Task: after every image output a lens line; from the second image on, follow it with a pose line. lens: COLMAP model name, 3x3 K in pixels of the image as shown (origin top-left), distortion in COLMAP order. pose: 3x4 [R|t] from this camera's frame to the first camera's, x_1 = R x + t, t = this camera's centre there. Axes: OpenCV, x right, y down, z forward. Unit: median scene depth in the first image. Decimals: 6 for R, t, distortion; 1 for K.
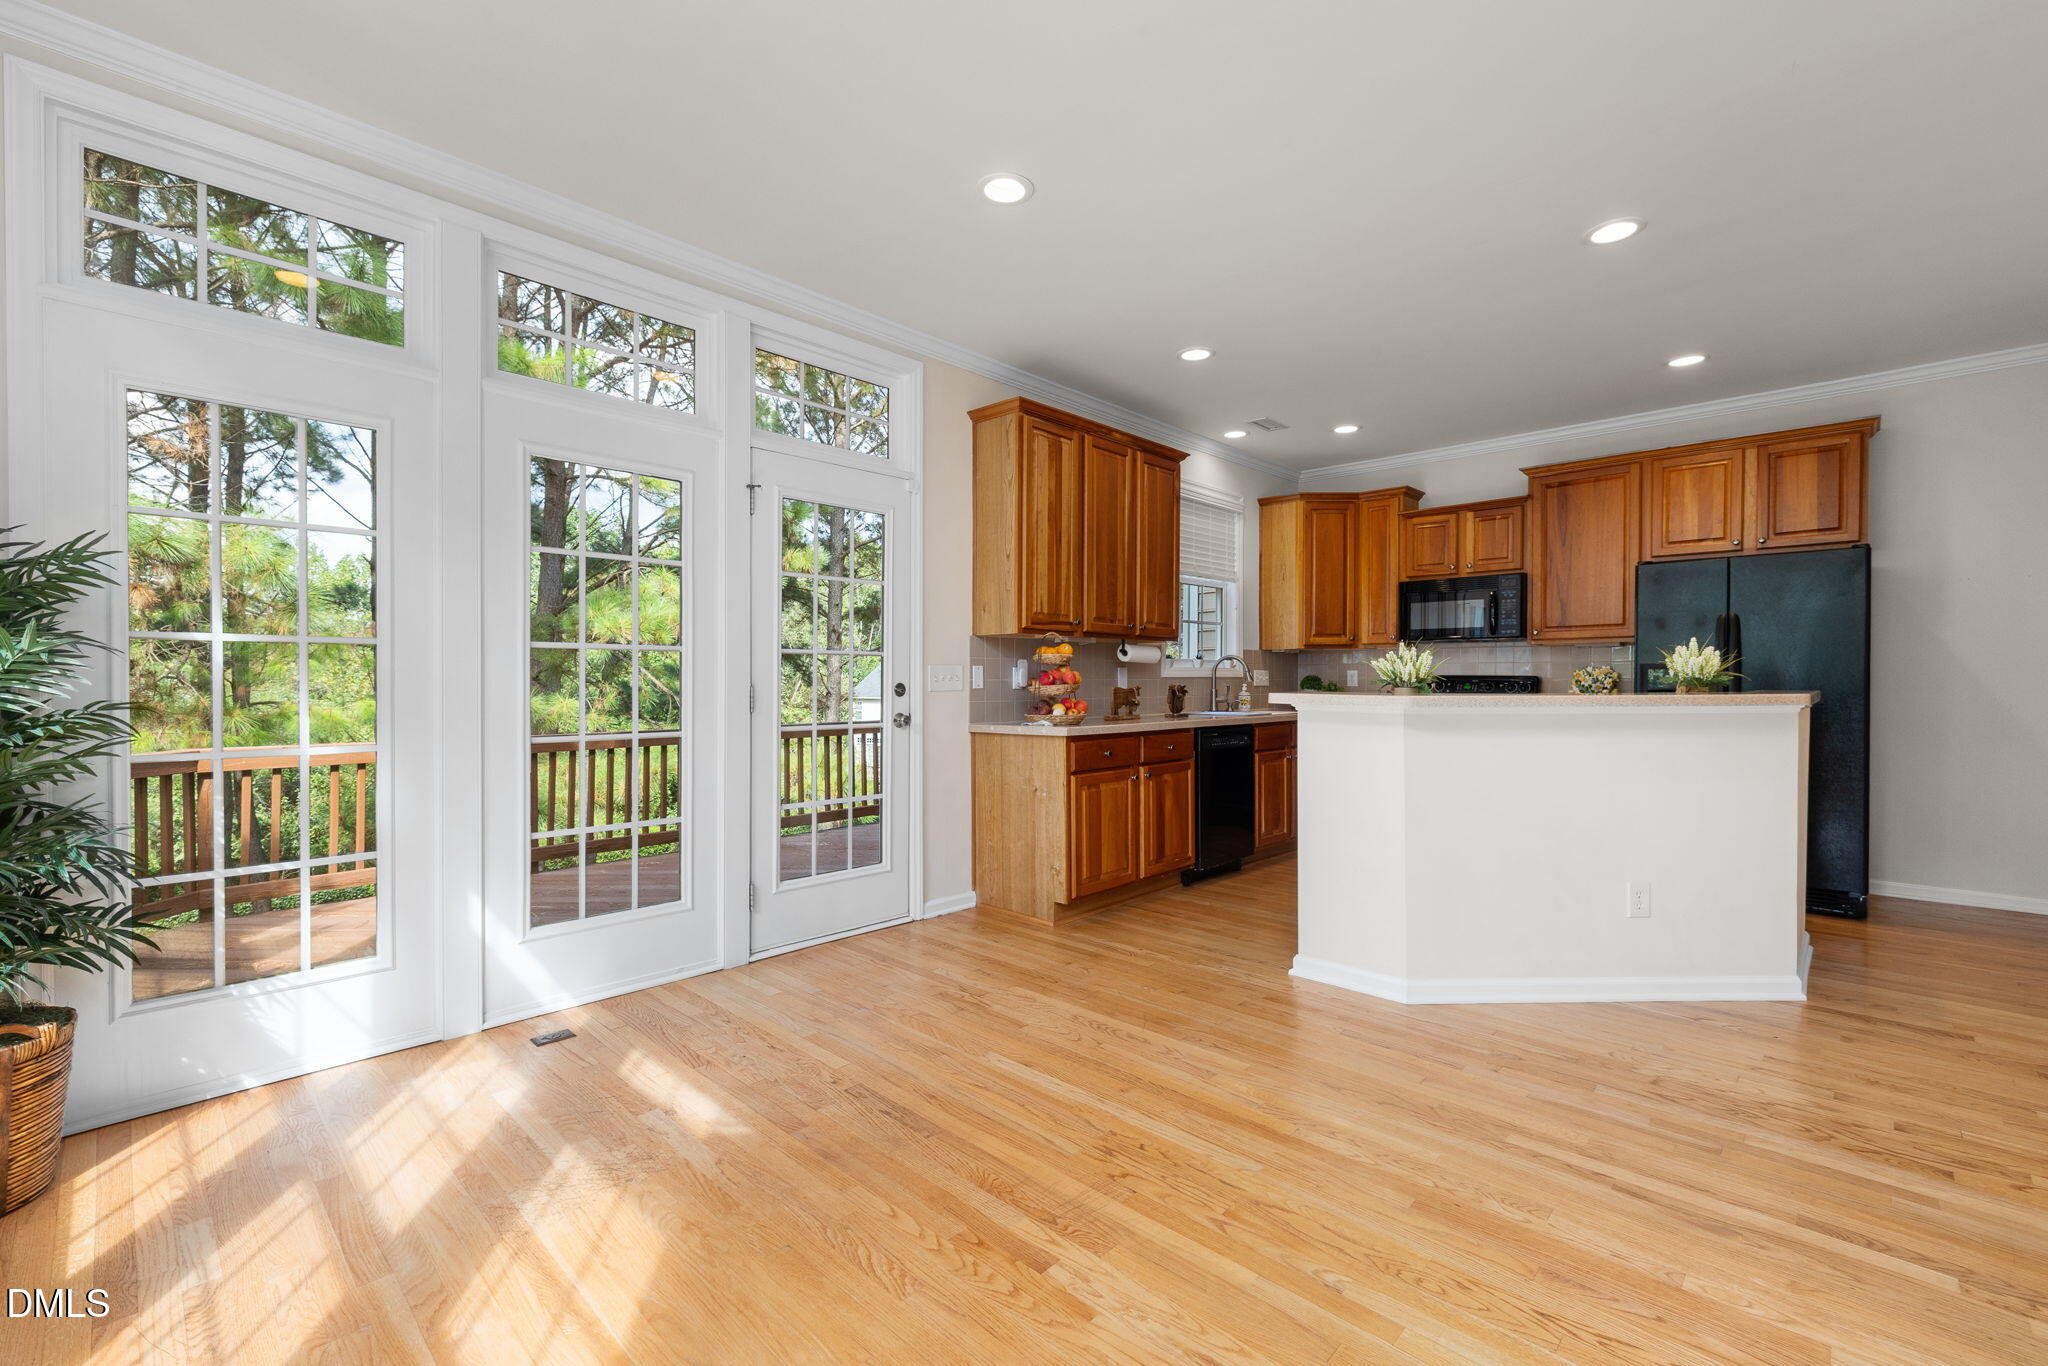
lens RADIAL K [[865.3, 0, 987.1], [0, 865.3, 689.4], [0, 0, 1]] dist [-0.002356, 0.001480]
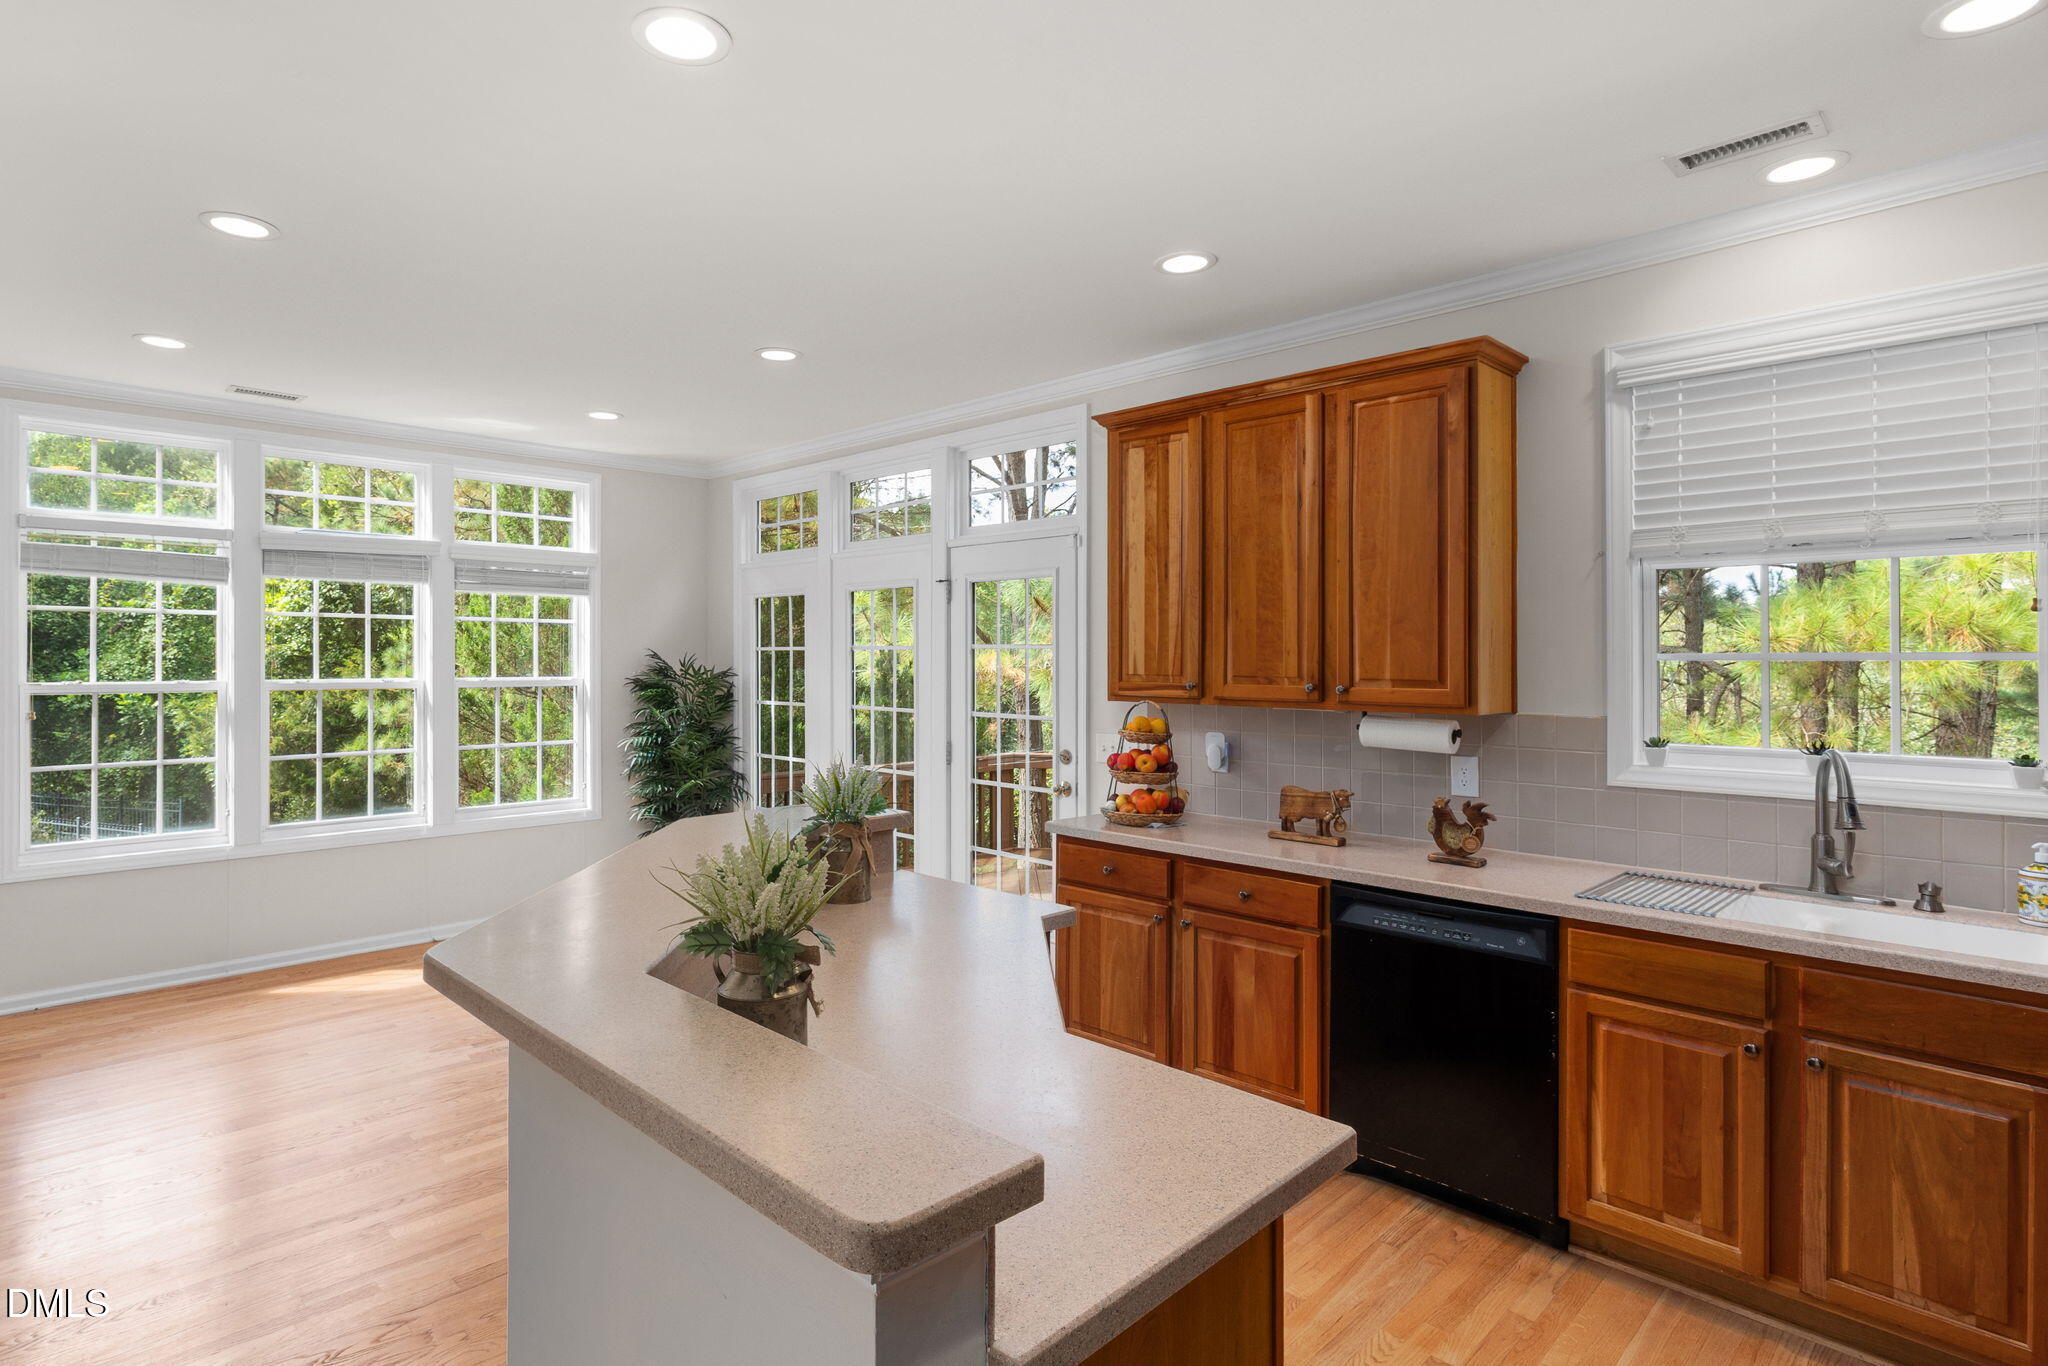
lens RADIAL K [[1049.1, 0, 977.6], [0, 1049.1, 651.1], [0, 0, 1]] dist [-0.001971, -0.000239]
pose [[-0.003697, -0.008996, -0.999953, 1.183369], [-0.015017, 0.999847, -0.008939, -0.117438], [0.999880, 0.014983, -0.003832, 1.019610]]
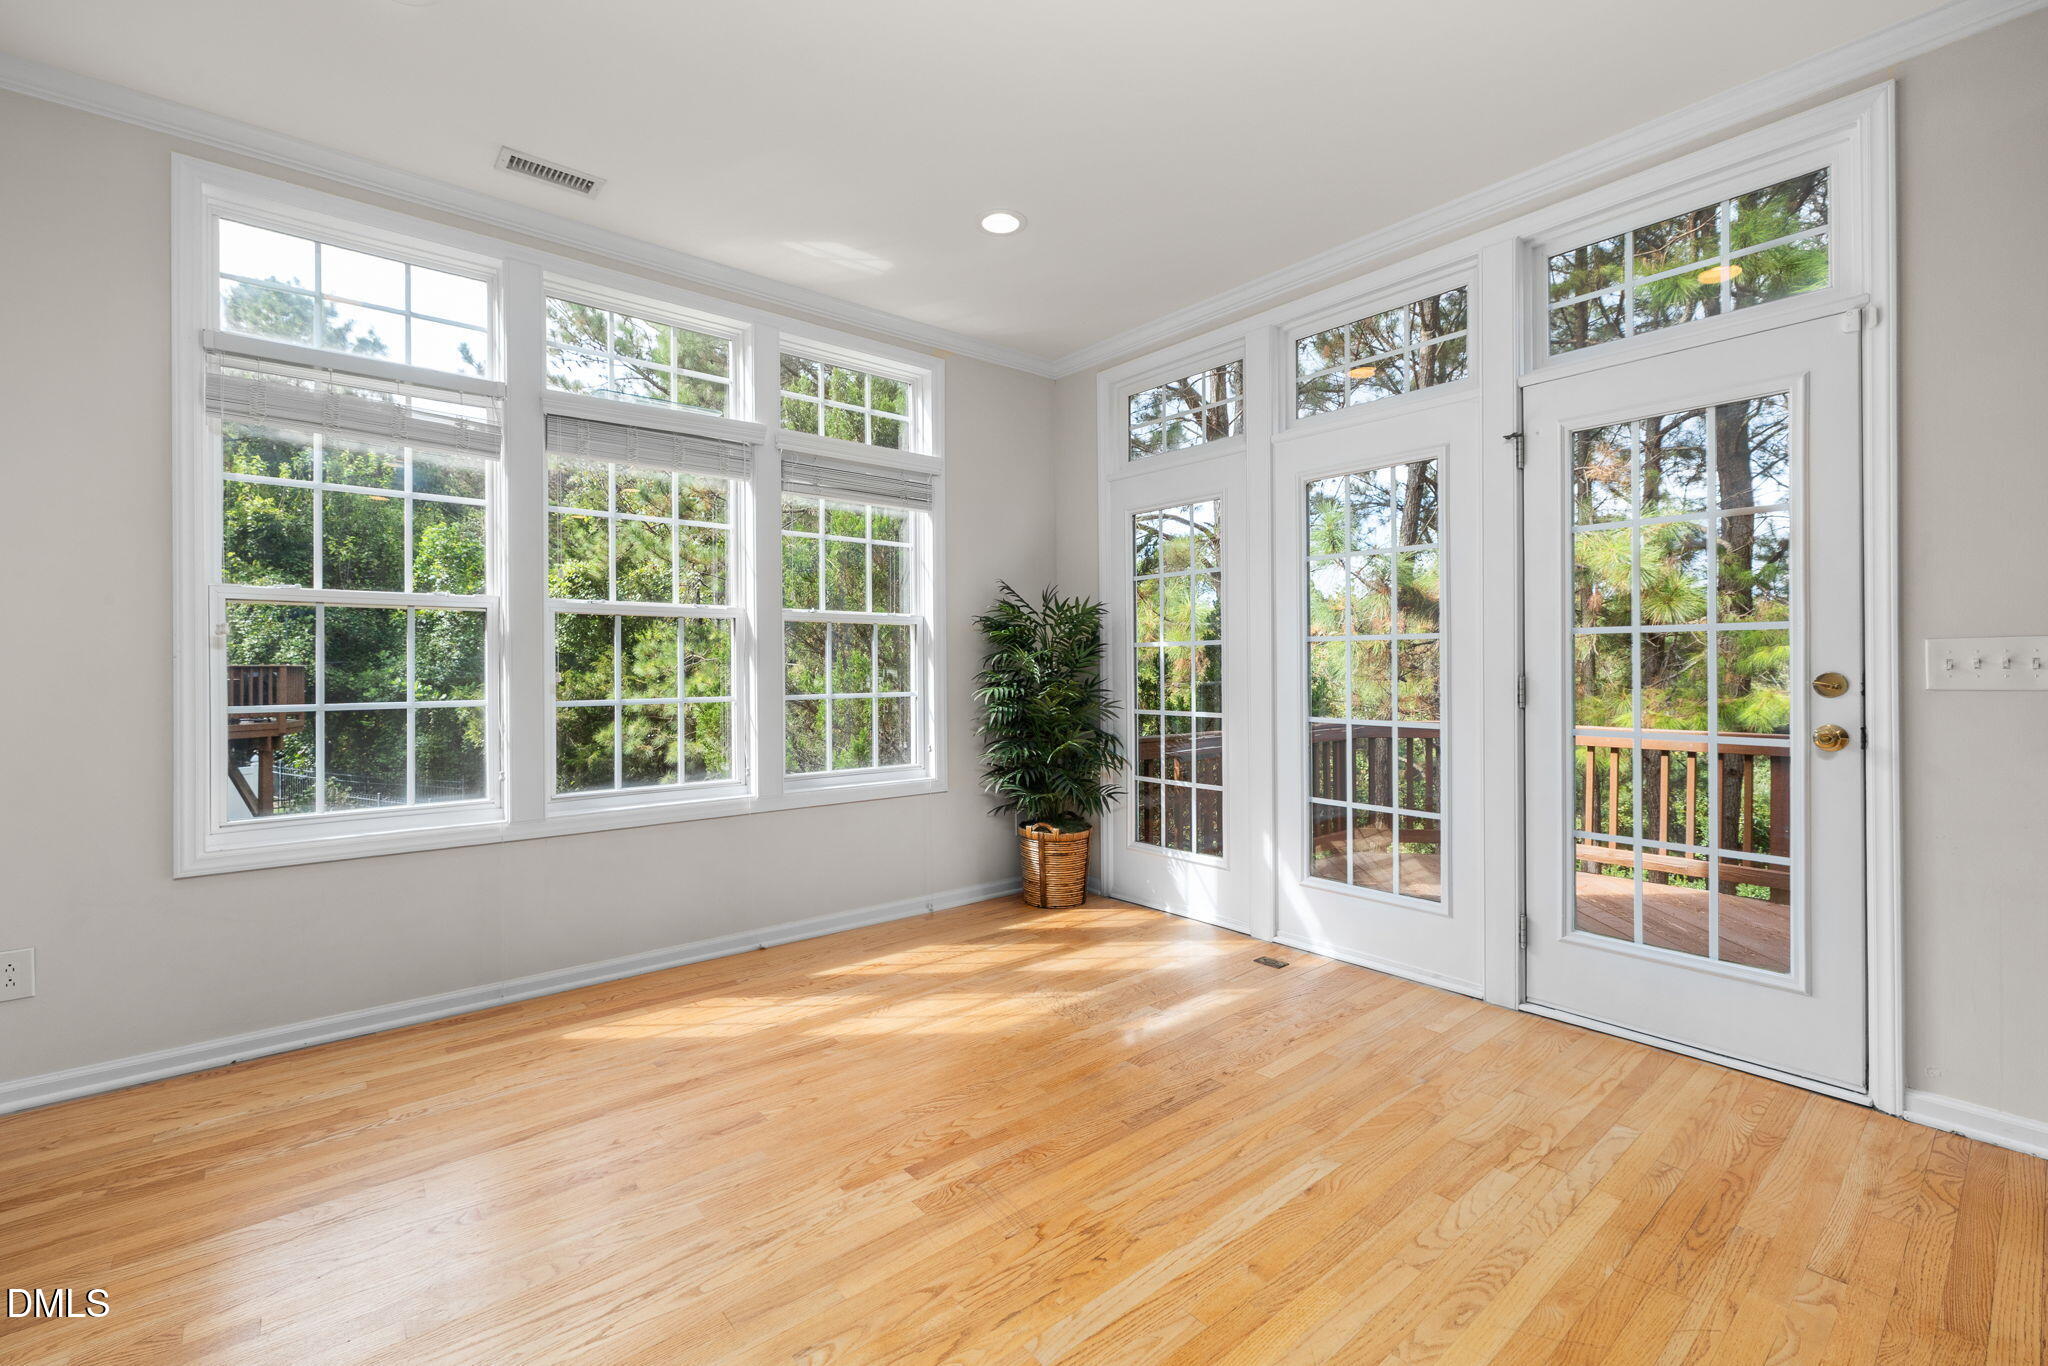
lens RADIAL K [[865.3, 0, 1034.7], [0, 865.3, 665.7], [0, 0, 1]] dist [-0.002356, 0.001480]
pose [[-0.072253, -0.001801, -0.997385, 0.571116], [-0.008212, 0.999966, -0.001211, -0.008355], [0.997353, 0.008103, -0.072265, 0.581192]]
